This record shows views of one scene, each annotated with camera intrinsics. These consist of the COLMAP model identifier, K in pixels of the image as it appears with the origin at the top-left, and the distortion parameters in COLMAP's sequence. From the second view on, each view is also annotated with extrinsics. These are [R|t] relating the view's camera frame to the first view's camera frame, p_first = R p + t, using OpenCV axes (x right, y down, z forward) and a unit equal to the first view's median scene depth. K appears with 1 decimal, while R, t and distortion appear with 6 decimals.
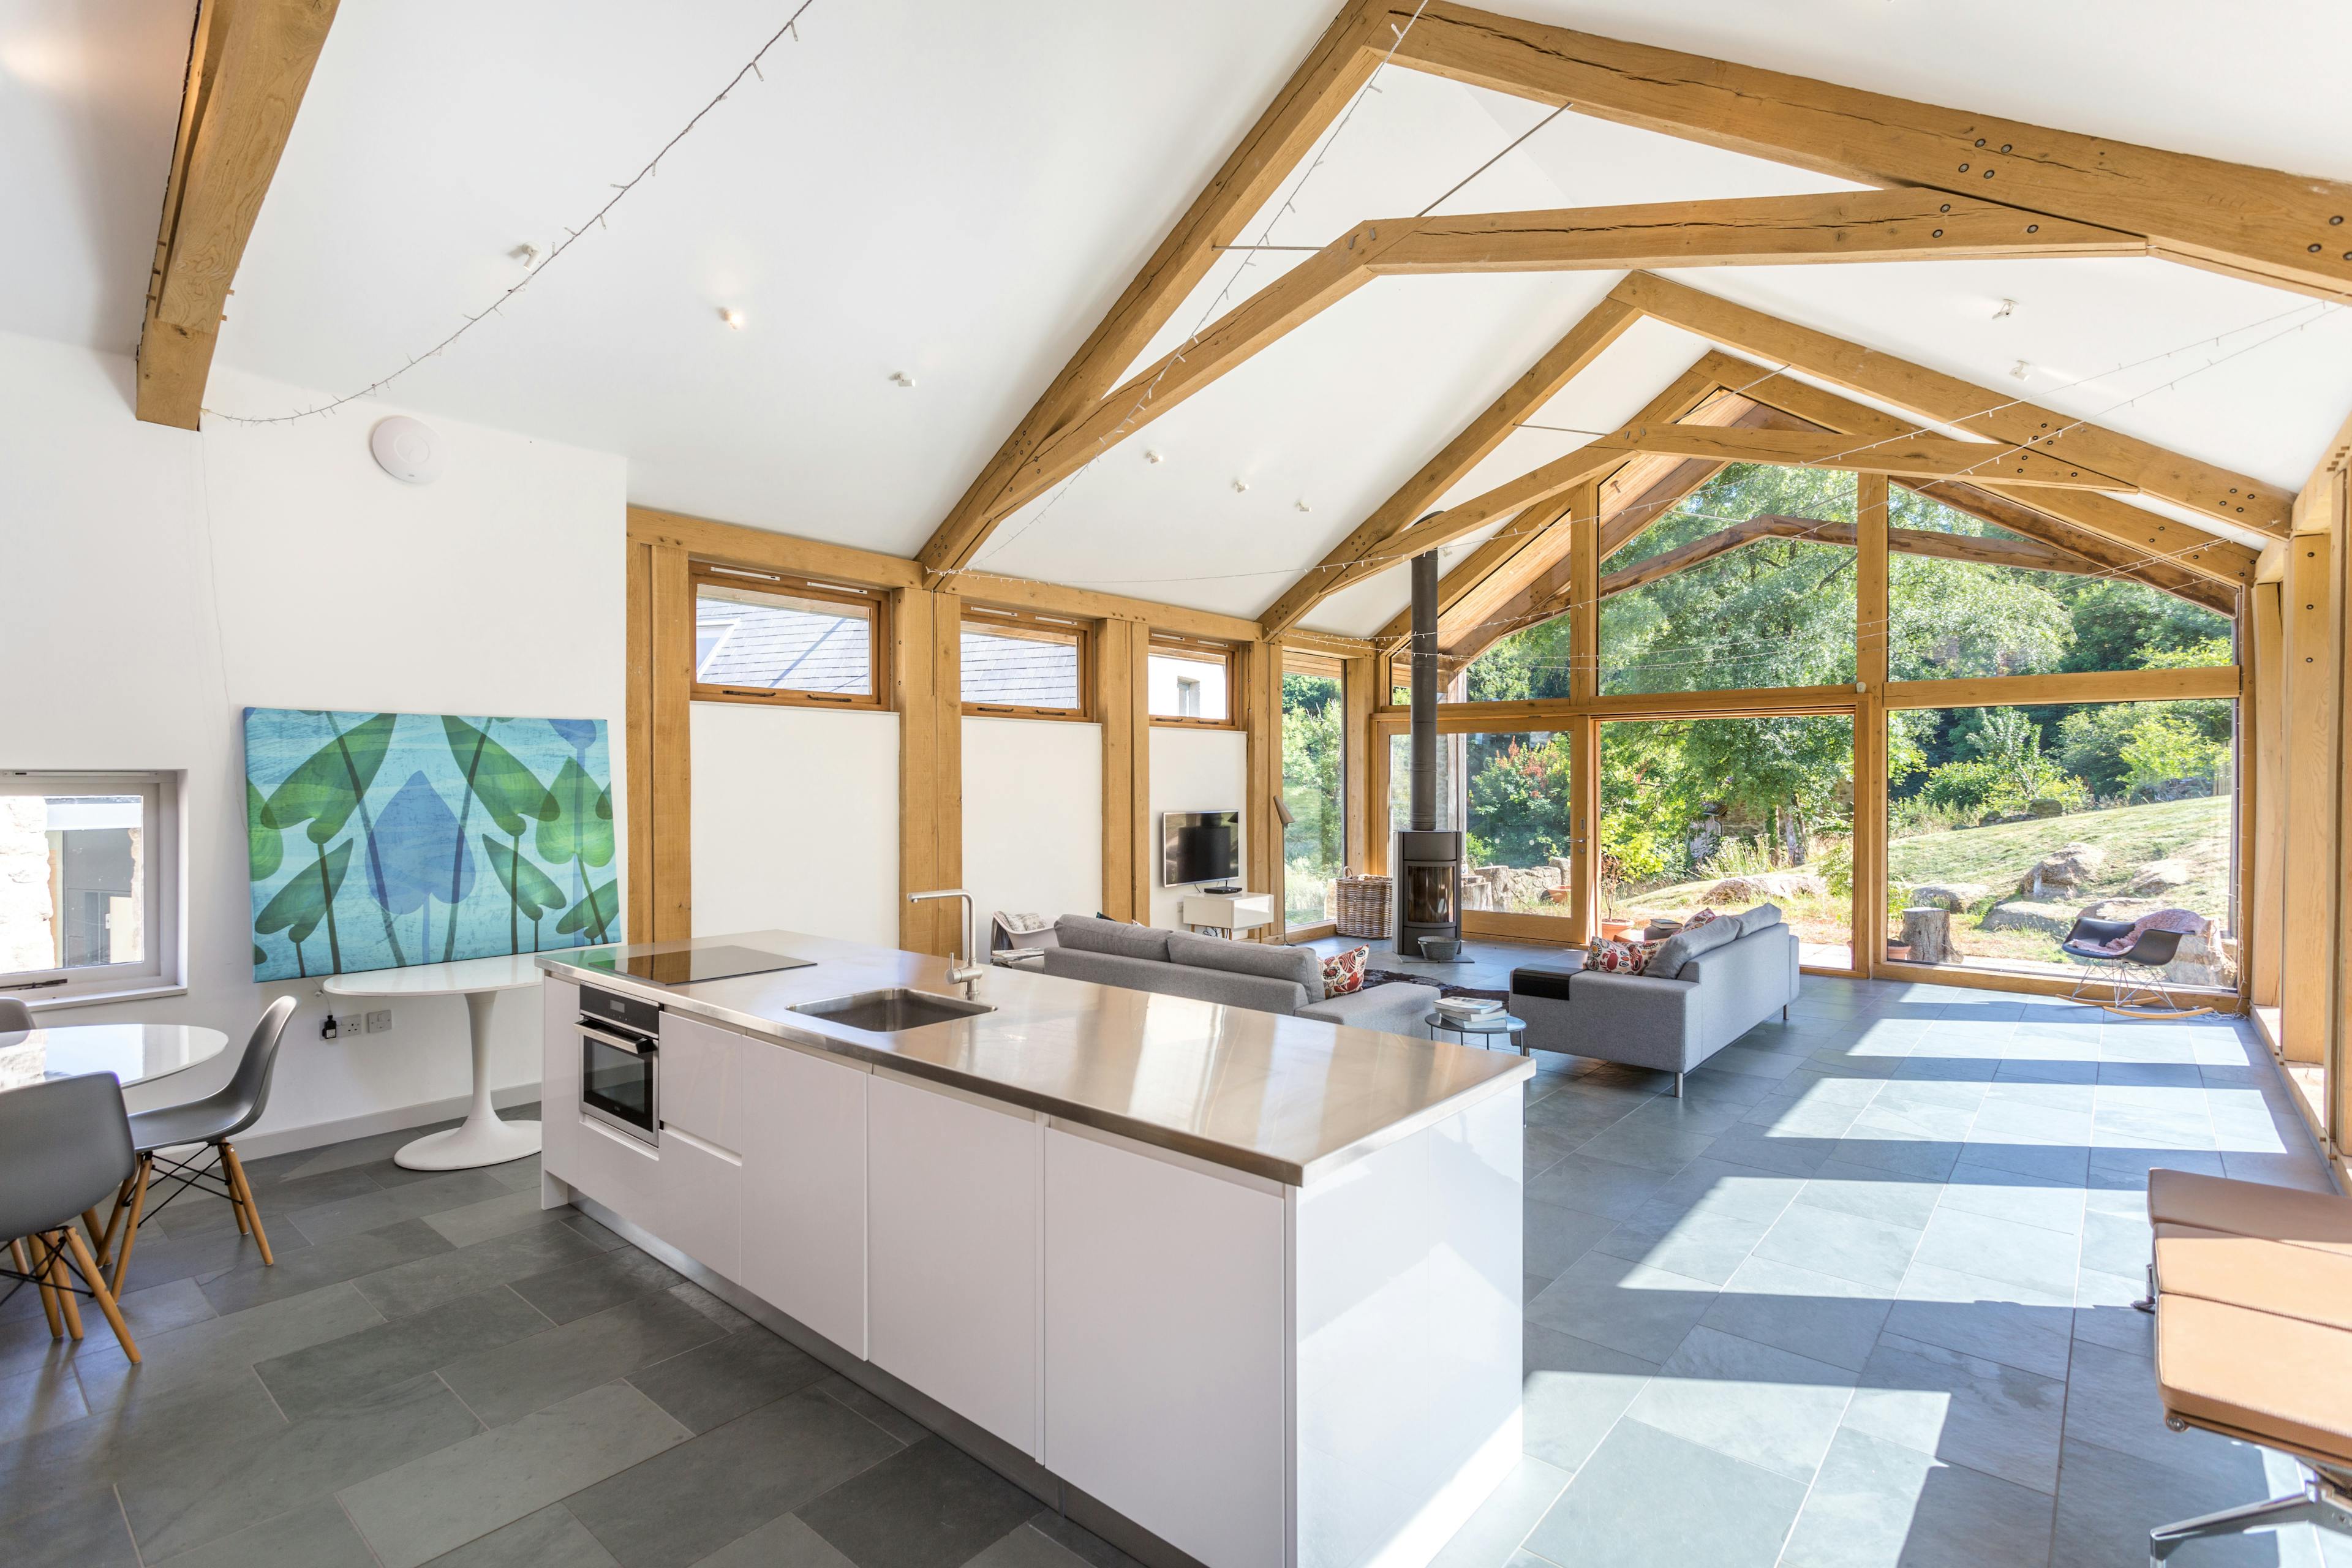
lens RADIAL K [[1106.4, 0, 1176.0], [0, 1106.4, 784.0], [0, 0, 1]] dist [0.000975, 0.000104]
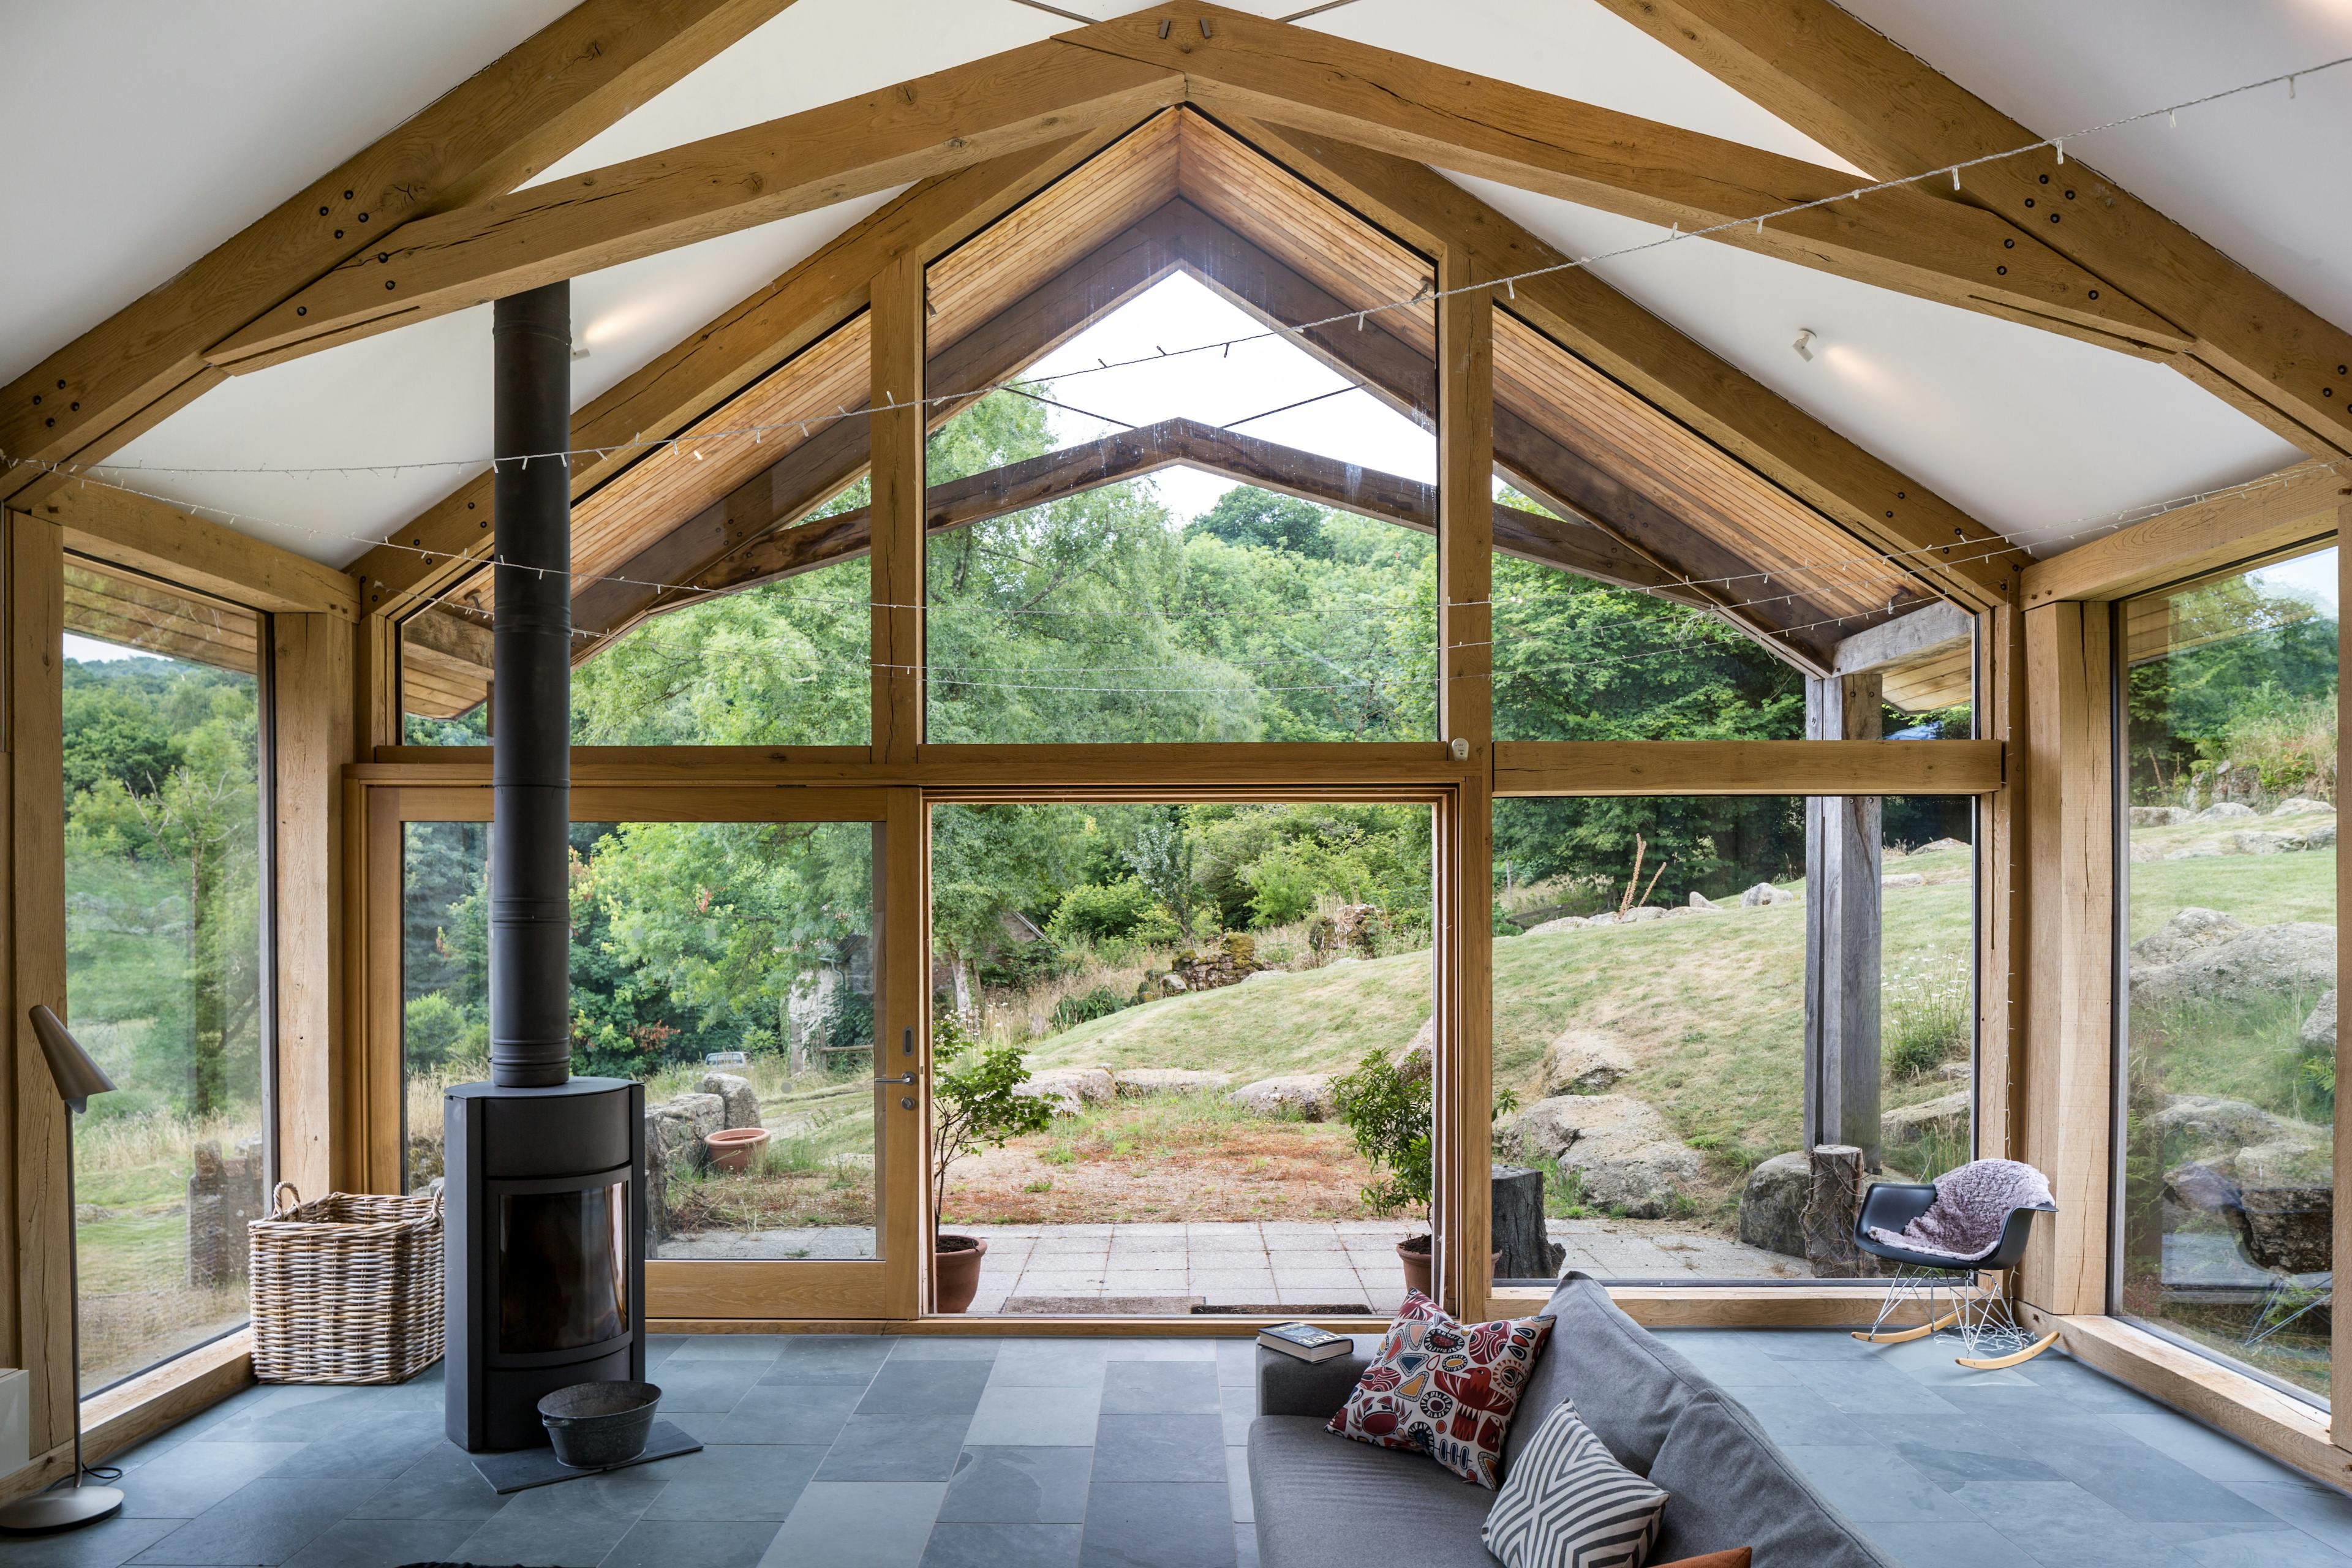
lens RADIAL K [[1662.0, 0, 1182.8], [0, 1662.0, 917.2], [0, 0, 1]] dist [-0.002718, 0.001237]
pose [[0.775184, -0.006754, 0.631699, 0.085879], [0.005077, 0.999977, 0.004461, -0.027698], [-0.631715, -0.000251, 0.775201, 0.844181]]
